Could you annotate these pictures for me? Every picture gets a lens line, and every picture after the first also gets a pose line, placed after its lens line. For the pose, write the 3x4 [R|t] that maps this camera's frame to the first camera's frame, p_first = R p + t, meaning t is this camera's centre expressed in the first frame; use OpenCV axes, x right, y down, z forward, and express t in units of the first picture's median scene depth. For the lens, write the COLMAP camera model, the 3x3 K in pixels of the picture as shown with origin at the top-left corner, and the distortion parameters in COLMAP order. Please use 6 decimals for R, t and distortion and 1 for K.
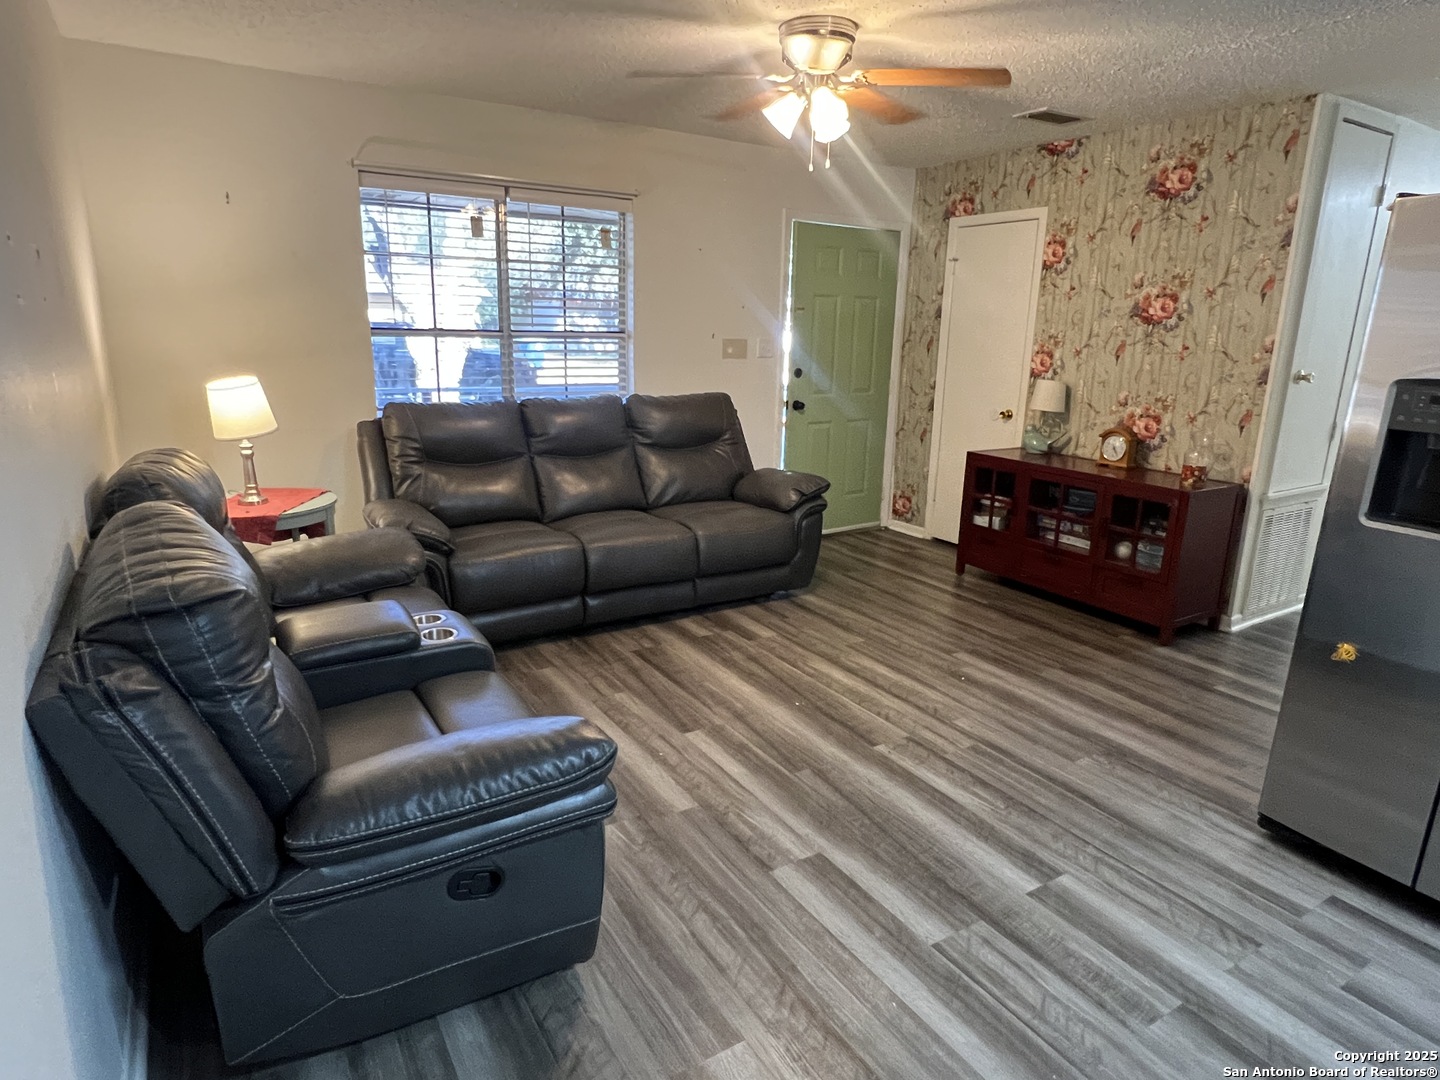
lens RADIAL K [[842.0, 0, 720.1], [0, 842.0, 542.2], [0, 0, 1]] dist [-0.002765, -0.001480]
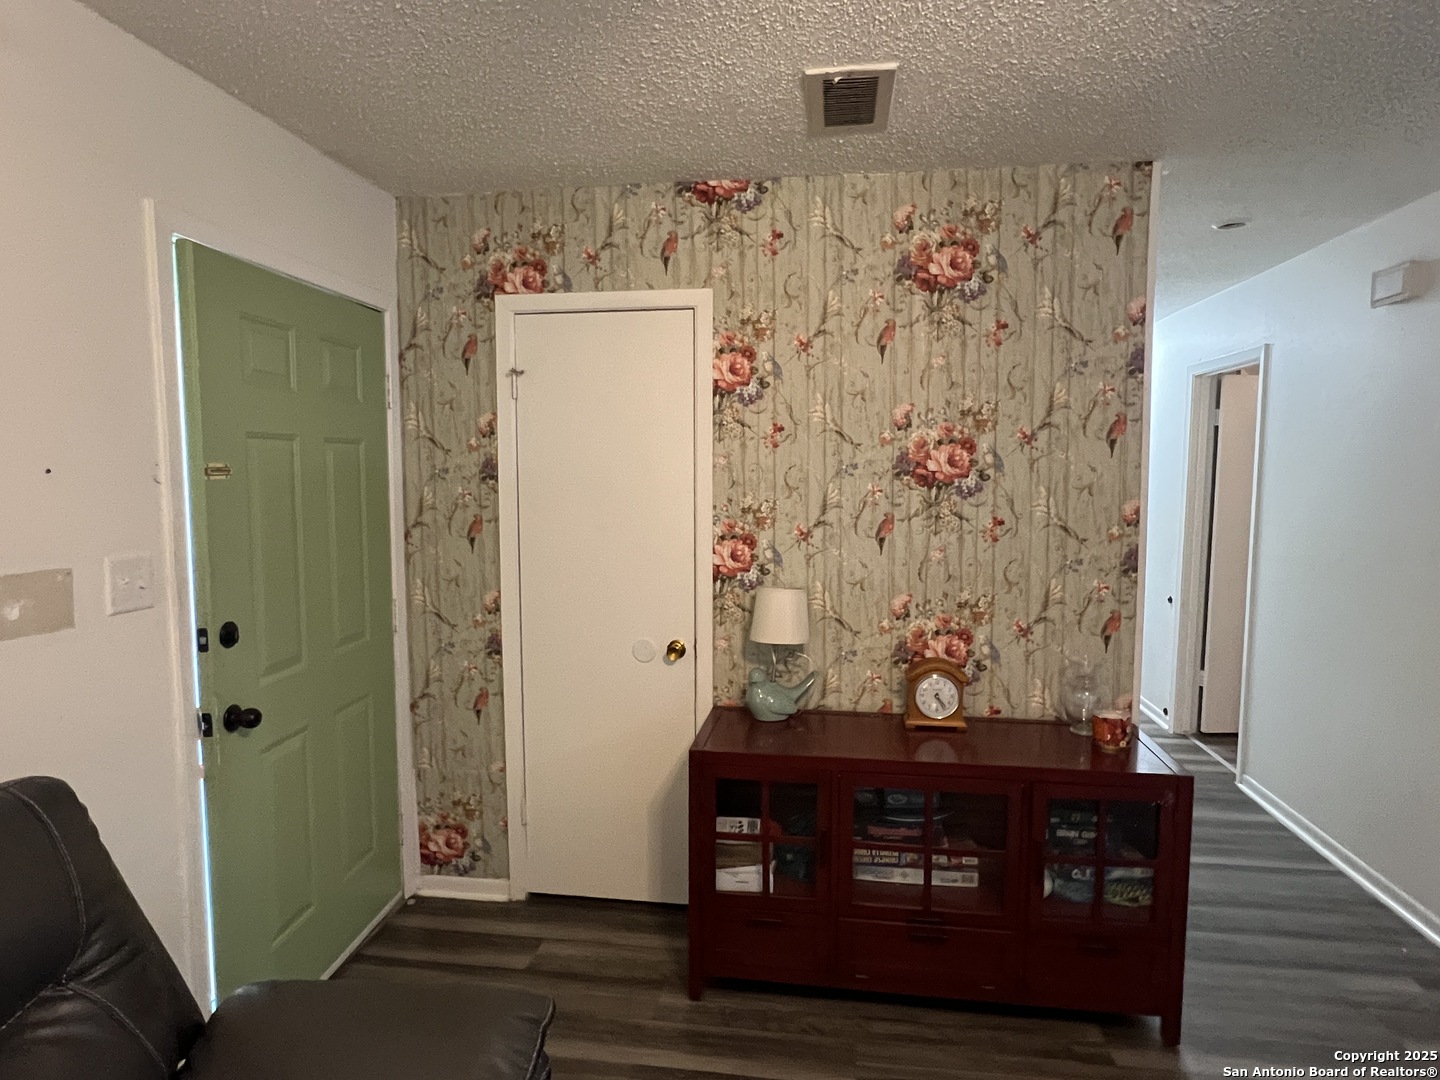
lens RADIAL K [[842.0, 0, 719.0], [0, 842.0, 544.0], [0, 0, 1]] dist [-0.002765, -0.001480]
pose [[0.644103, -0.088269, 0.759829, -0.055379], [0.207651, 0.976197, -0.062620, -0.197146], [-0.736215, 0.198113, 0.647100, 0.673804]]
